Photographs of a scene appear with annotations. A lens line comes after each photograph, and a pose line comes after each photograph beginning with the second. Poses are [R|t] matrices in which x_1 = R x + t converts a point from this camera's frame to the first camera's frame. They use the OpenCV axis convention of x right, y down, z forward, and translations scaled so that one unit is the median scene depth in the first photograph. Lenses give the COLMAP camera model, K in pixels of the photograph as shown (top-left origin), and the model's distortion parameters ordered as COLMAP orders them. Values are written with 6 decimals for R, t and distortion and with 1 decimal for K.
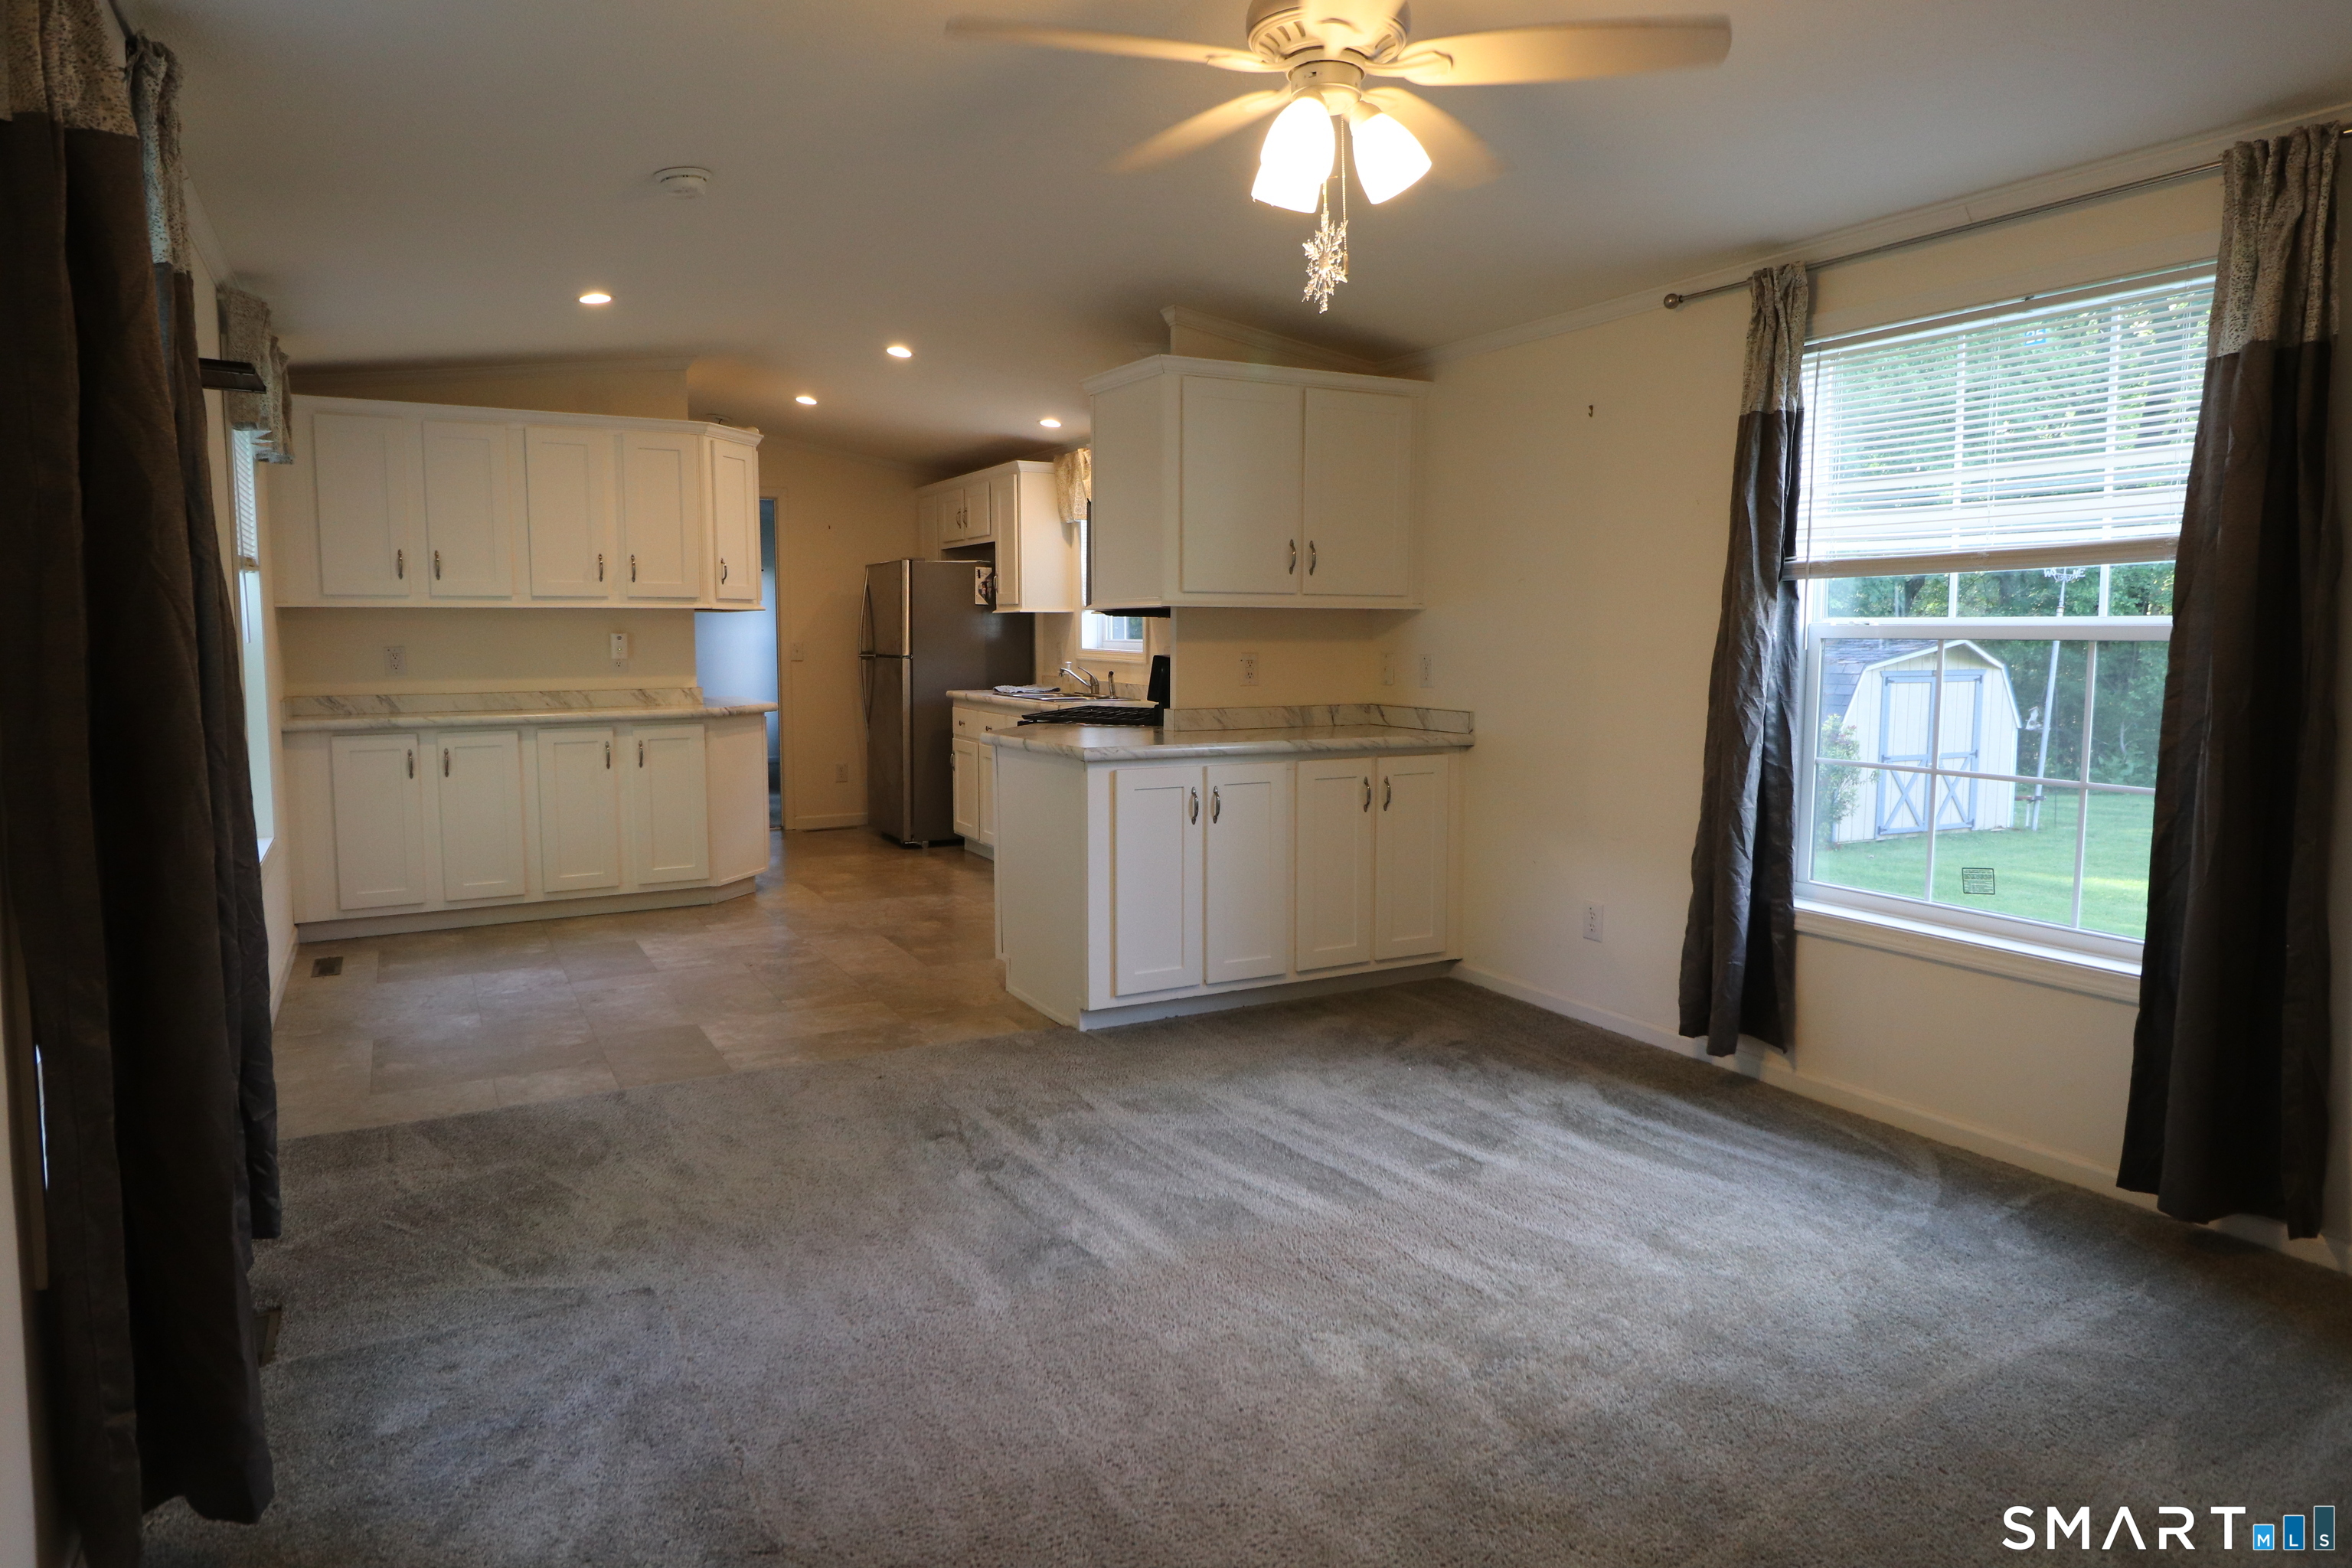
lens RADIAL K [[1412.4, 0, 1175.0], [0, 1412.4, 747.9], [0, 0, 1]] dist [0.000719, -0.003925]
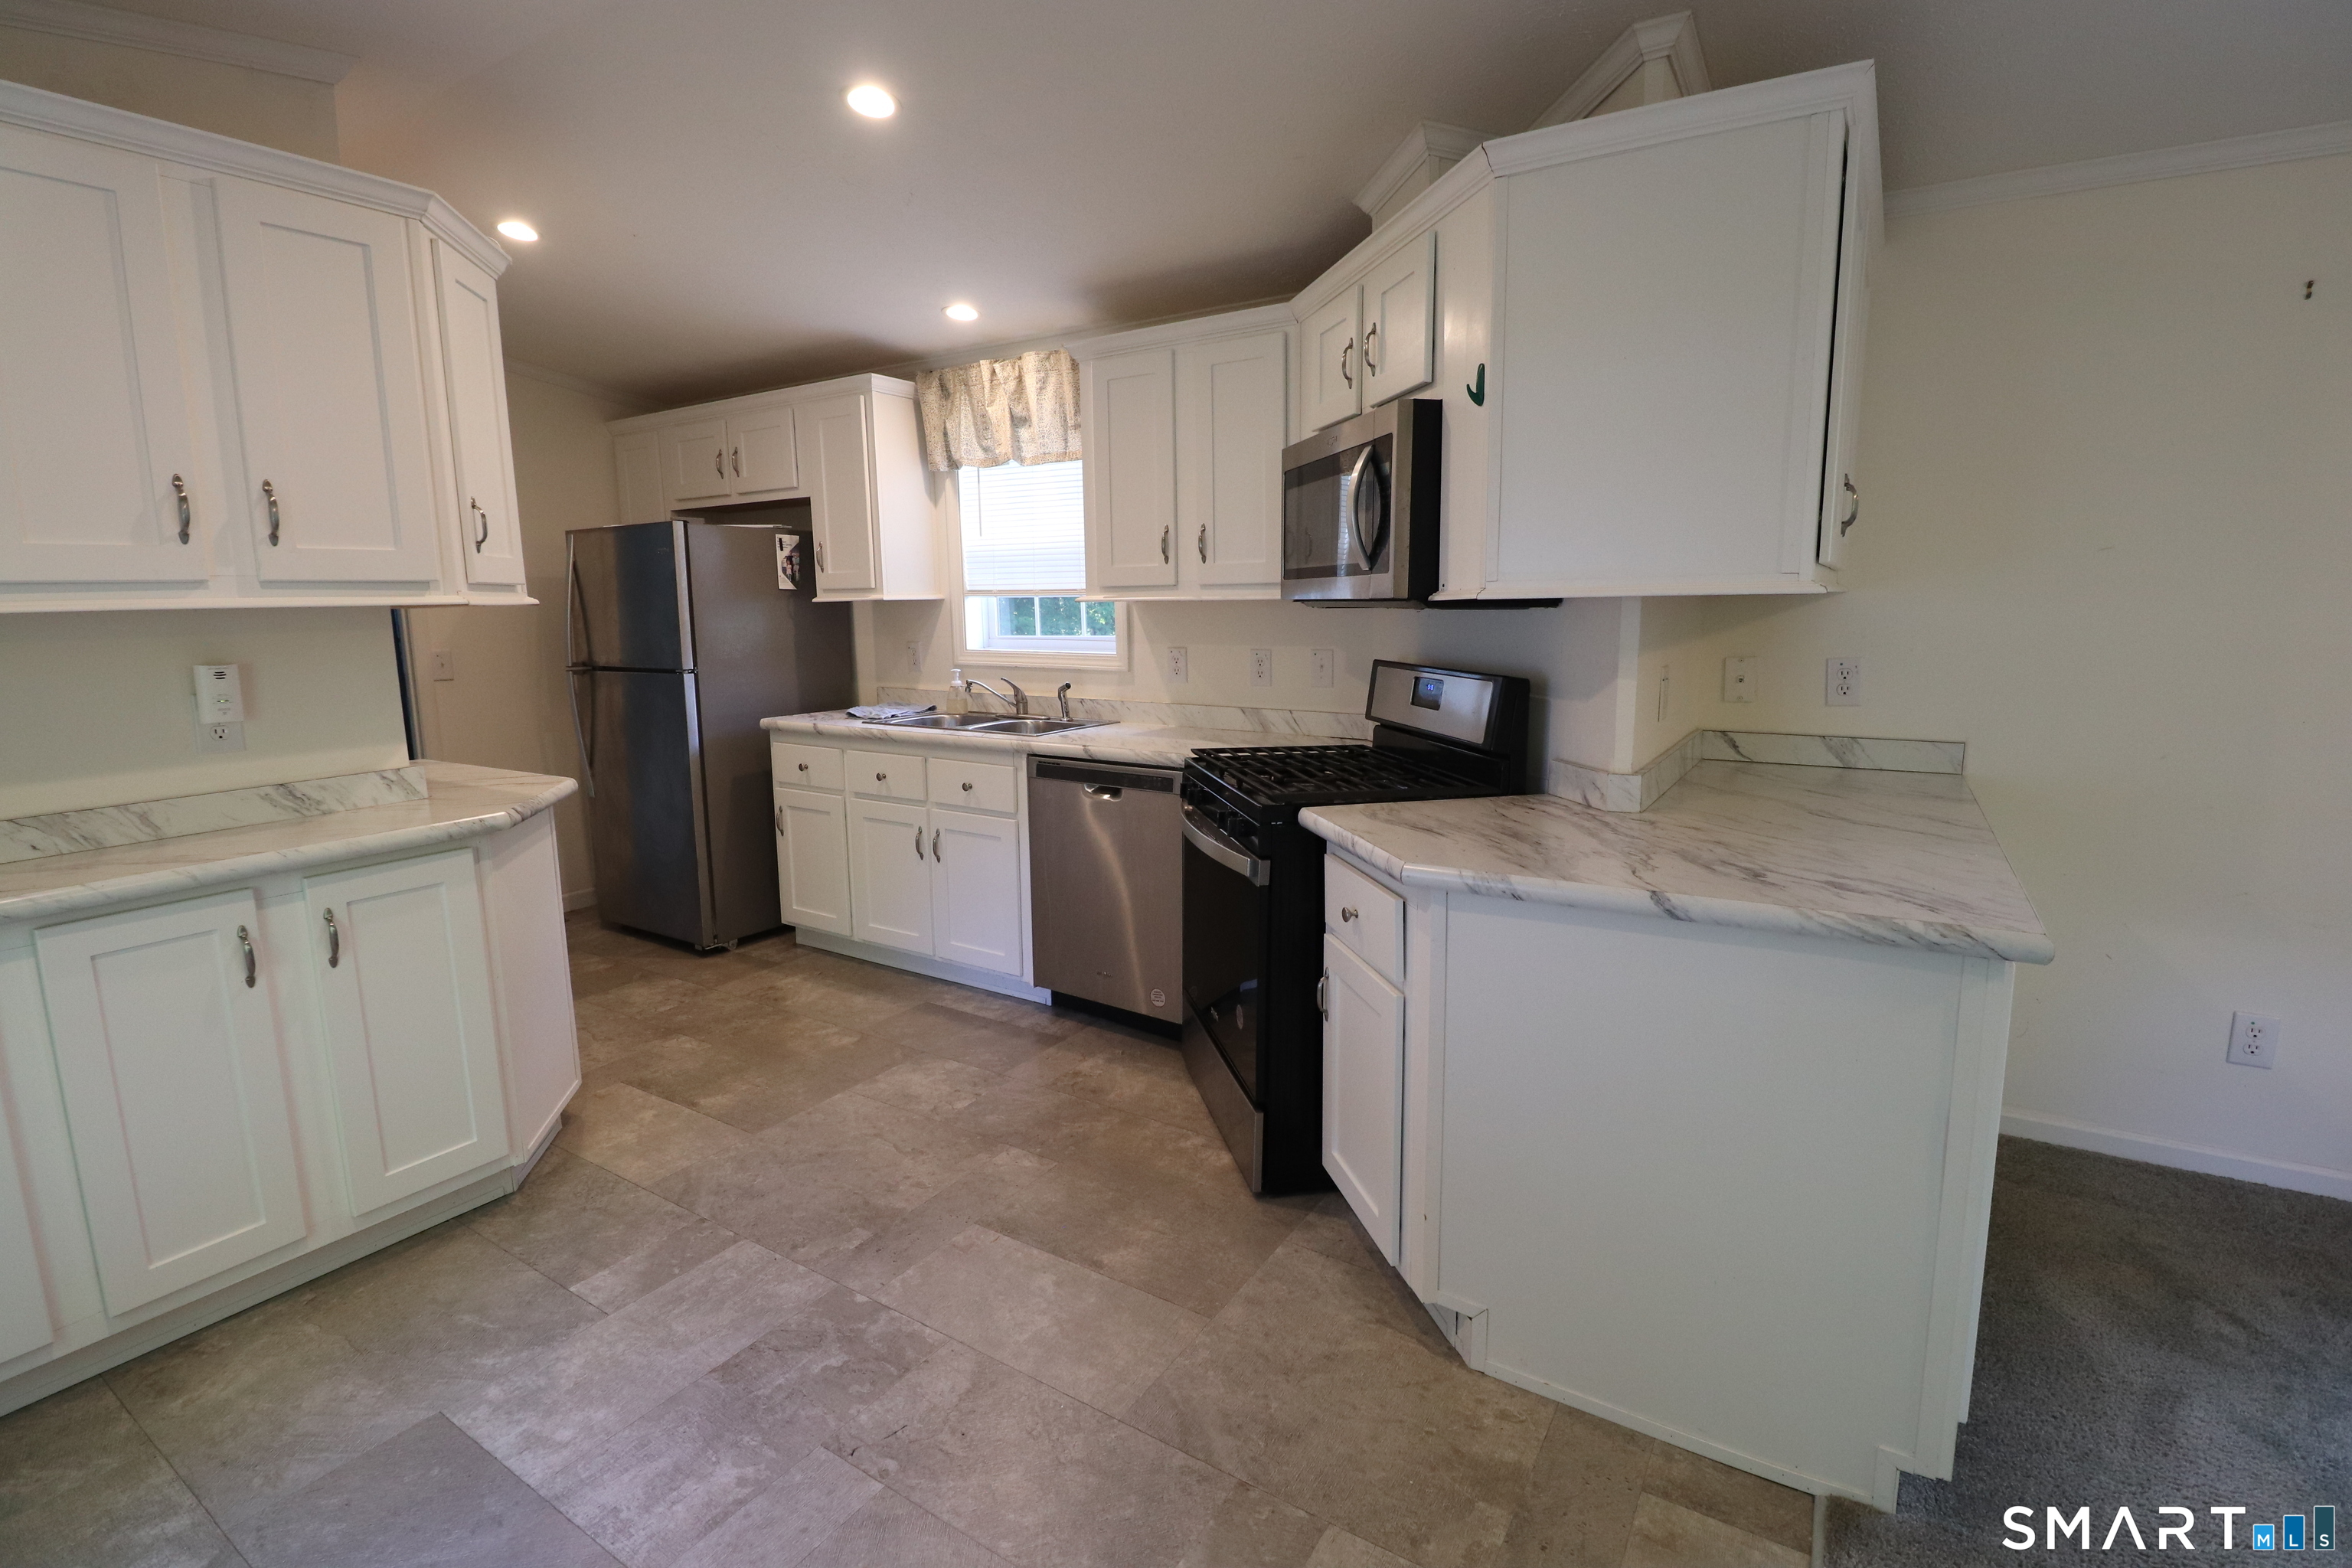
lens RADIAL K [[1088.0, 0, 1171.4], [0, 1088.0, 762.0], [0, 0, 1]] dist [-0.011770, -0.004871]
pose [[0.878621, -0.083967, 0.470080, -0.359541], [0.055298, 0.995687, 0.074495, -0.073286], [-0.474307, -0.039458, 0.879475, 0.692012]]
